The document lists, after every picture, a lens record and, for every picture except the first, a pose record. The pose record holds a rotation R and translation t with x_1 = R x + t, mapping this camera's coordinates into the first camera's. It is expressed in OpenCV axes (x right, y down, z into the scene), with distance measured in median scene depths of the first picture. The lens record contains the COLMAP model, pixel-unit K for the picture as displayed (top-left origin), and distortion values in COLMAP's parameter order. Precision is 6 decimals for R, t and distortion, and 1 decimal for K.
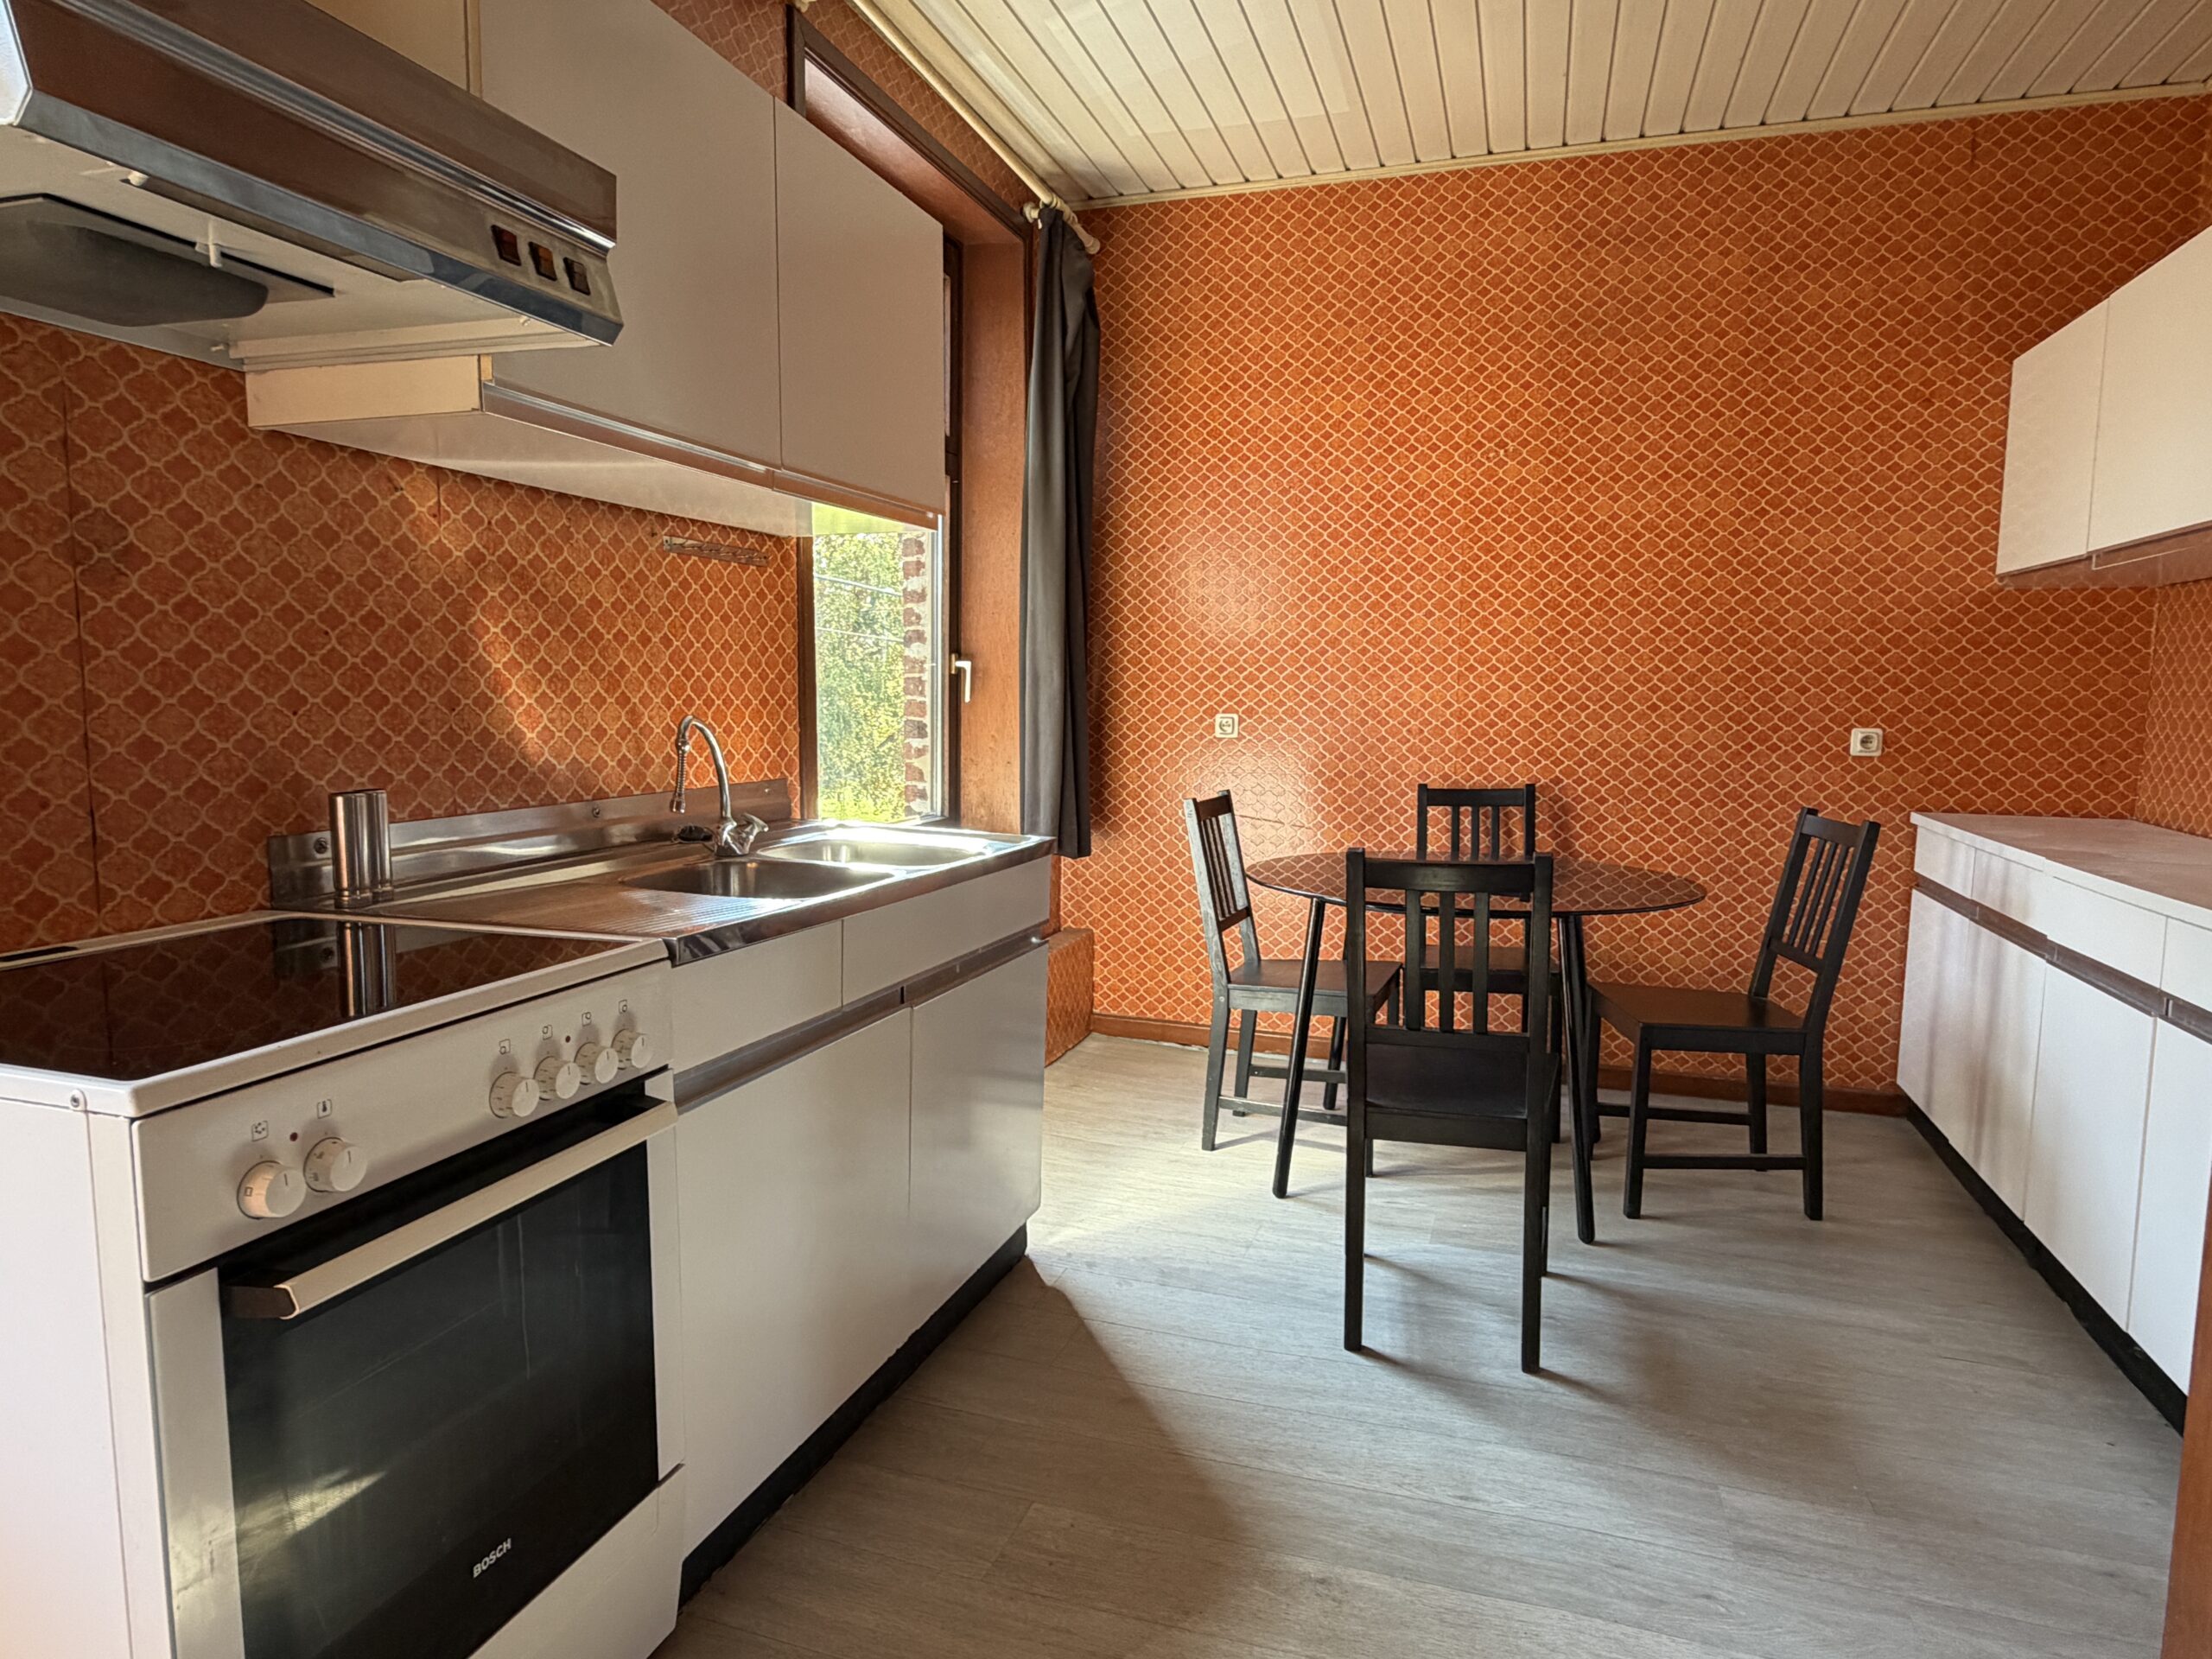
lens RADIAL K [[1312.9, 0, 1090.2], [0, 1312.9, 868.1], [0, 0, 1]] dist [-0.046493, 0.021555]
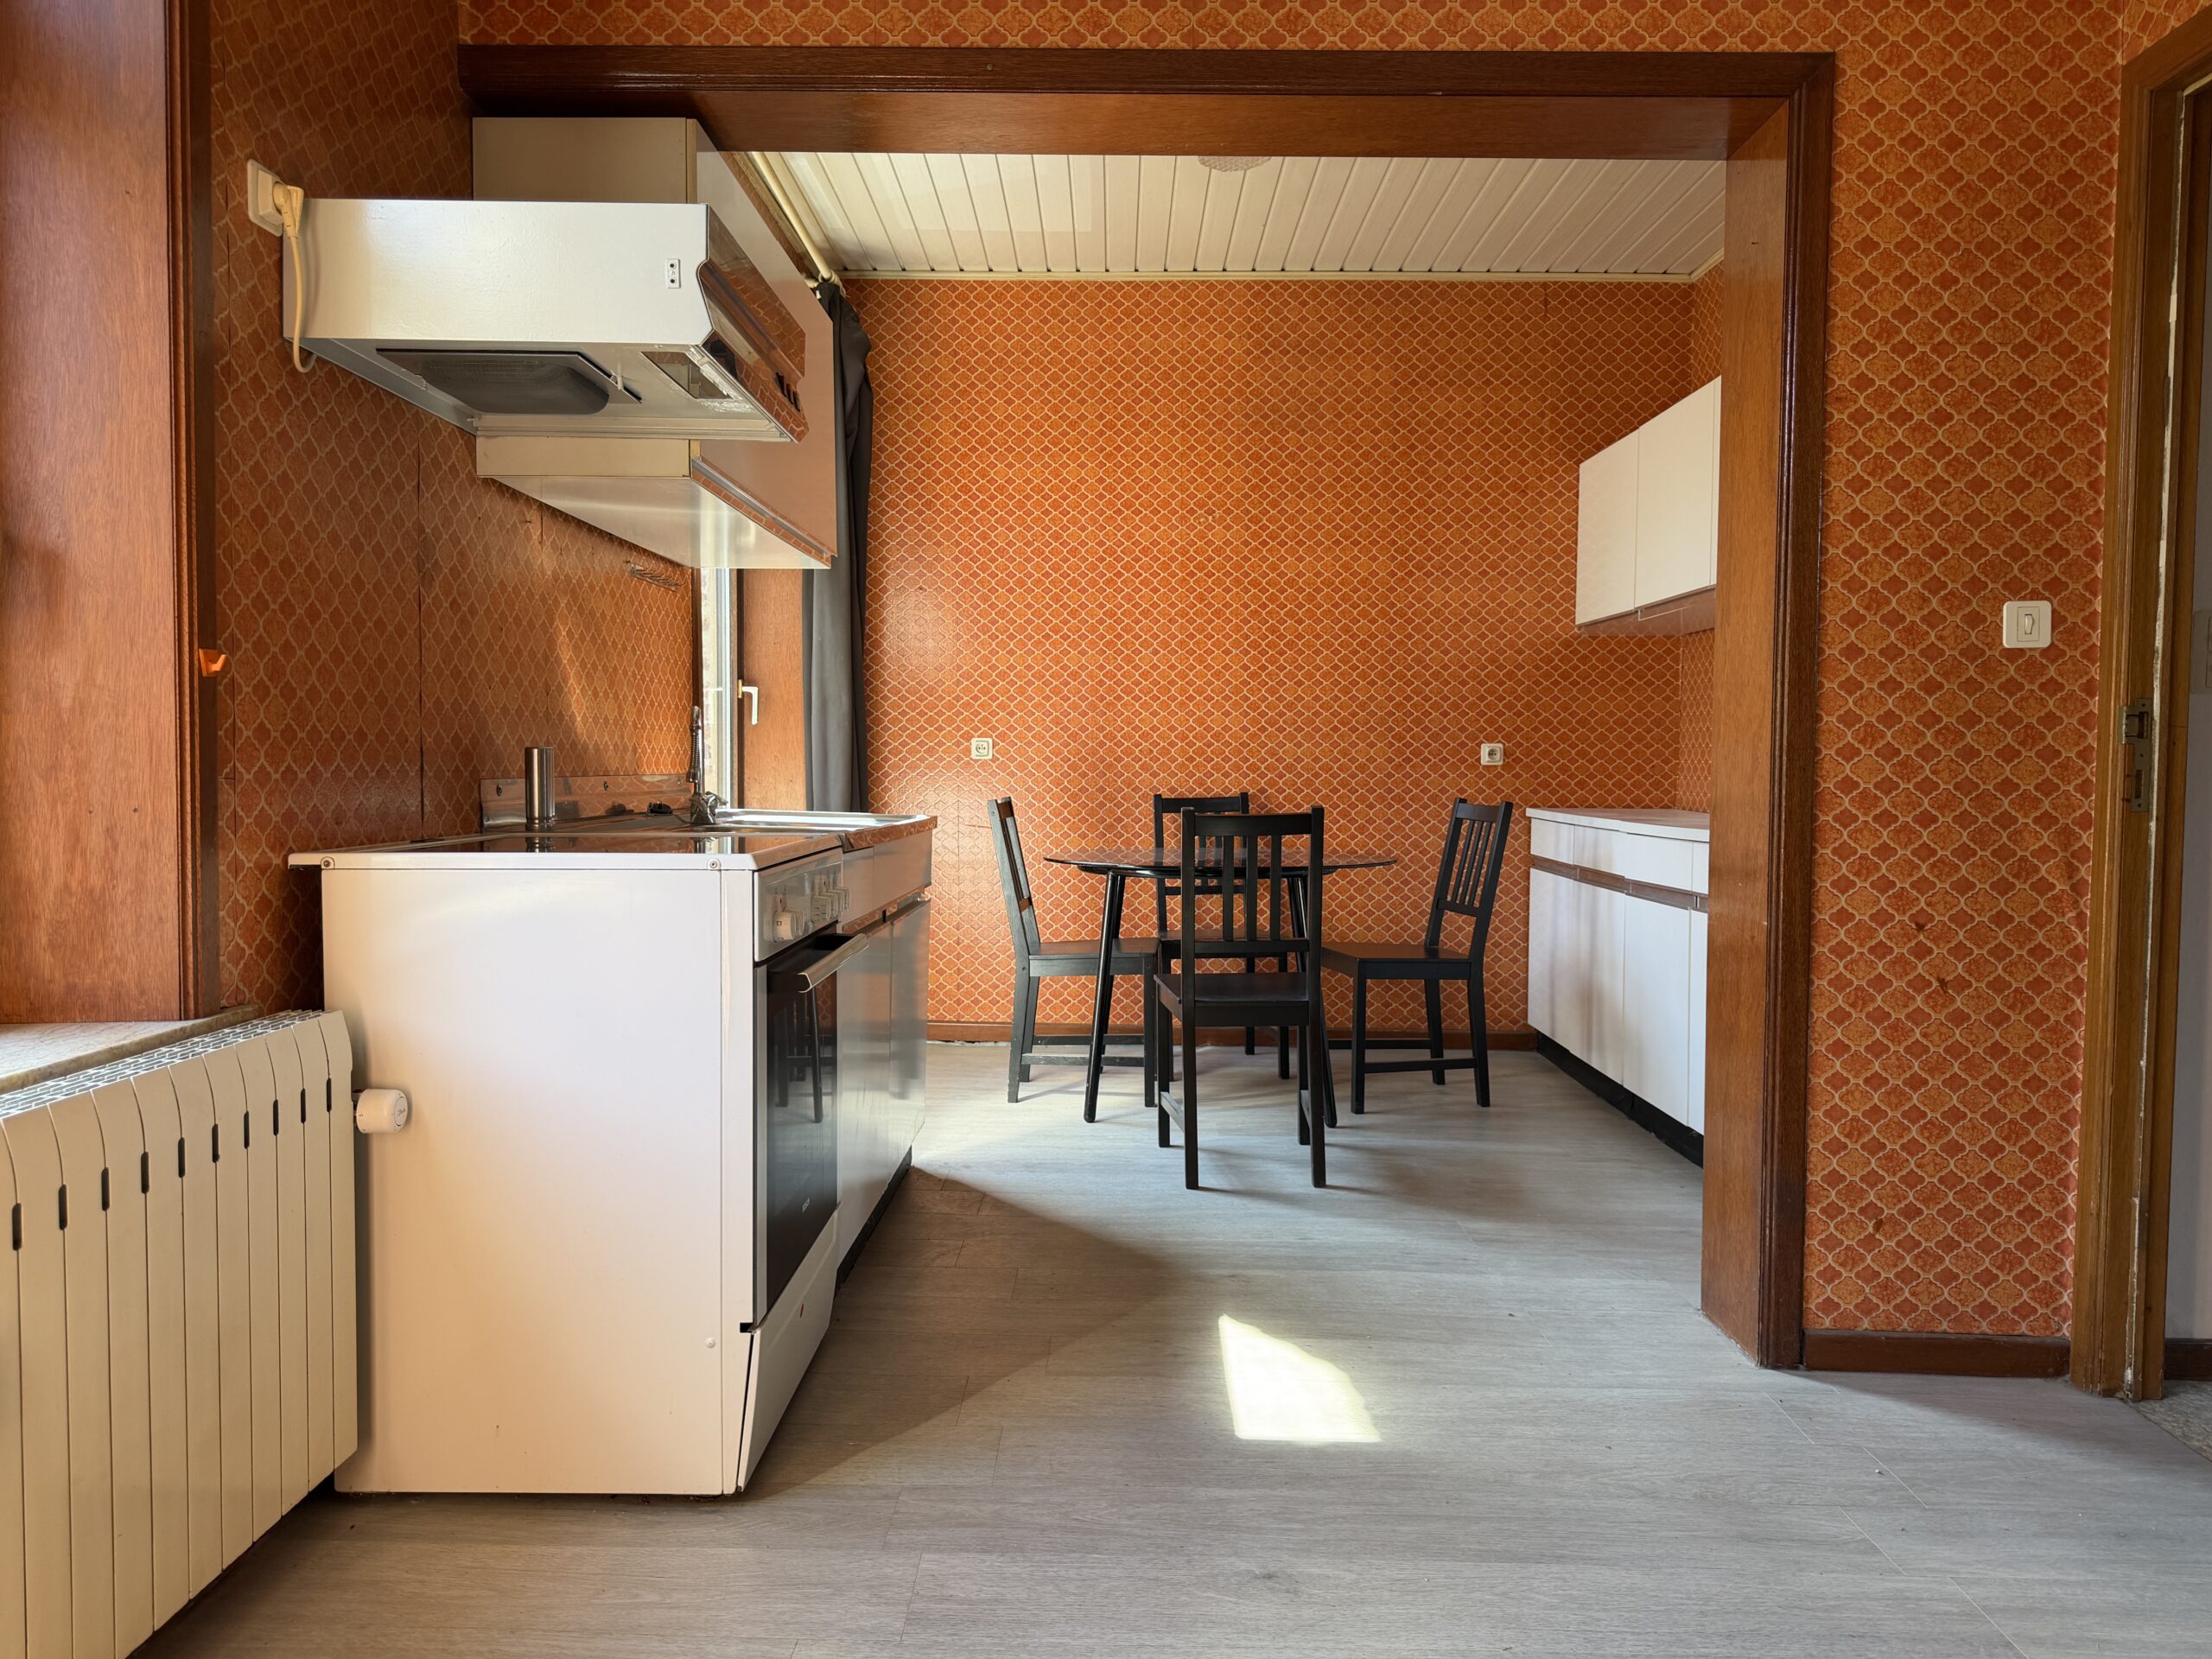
lens RADIAL K [[1557.9, 0, 1101.9], [0, 1557.9, 896.4], [0, 0, 1]] dist [0.032739, -0.039872]
pose [[0.949355, -0.029477, 0.312821, -0.256276], [0.044967, 0.998088, -0.042417, 0.092211], [-0.310972, 0.054336, 0.948865, -0.339873]]
